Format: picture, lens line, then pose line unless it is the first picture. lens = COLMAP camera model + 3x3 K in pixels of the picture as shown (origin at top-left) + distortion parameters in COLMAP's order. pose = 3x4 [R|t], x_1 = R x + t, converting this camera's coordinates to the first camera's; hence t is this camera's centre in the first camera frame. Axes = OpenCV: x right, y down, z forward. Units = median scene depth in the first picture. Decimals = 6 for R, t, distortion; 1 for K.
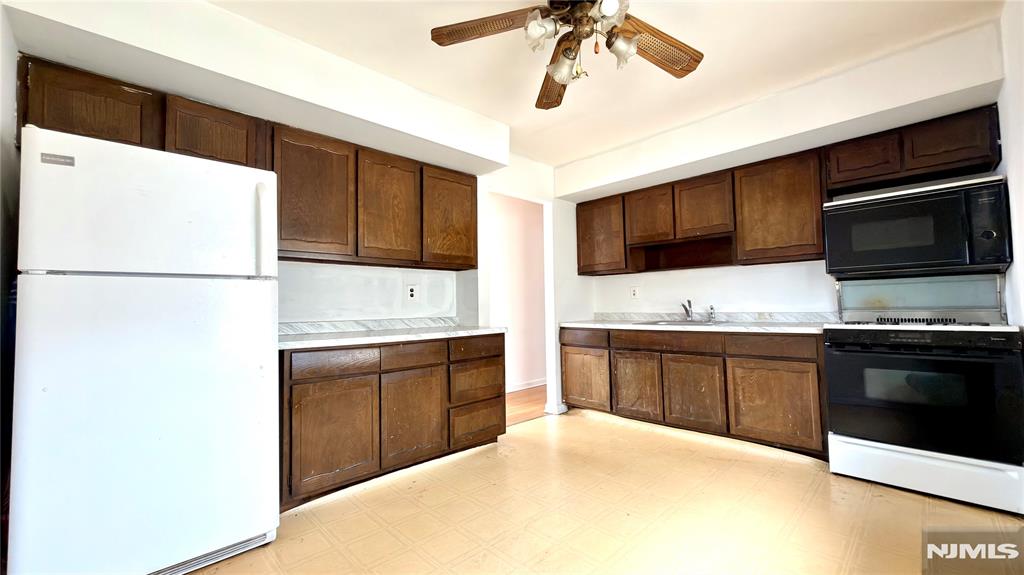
lens RADIAL K [[408.9, 0, 513.1], [0, 408.9, 286.4], [0, 0, 1]] dist [-0.003430, -0.000194]
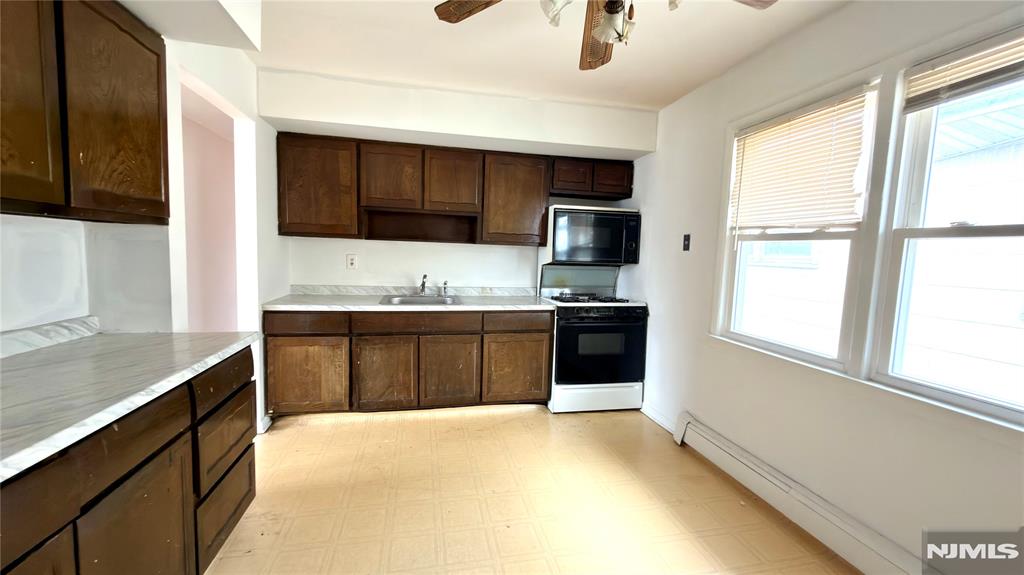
lens RADIAL K [[408.9, 0, 512.5], [0, 408.9, 287.3], [0, 0, 1]] dist [-0.003430, -0.000194]
pose [[0.524242, -0.038723, 0.850689, -0.308959], [-0.084332, 0.991694, 0.097112, -0.052580], [-0.847383, -0.122651, 0.516622, 0.352522]]
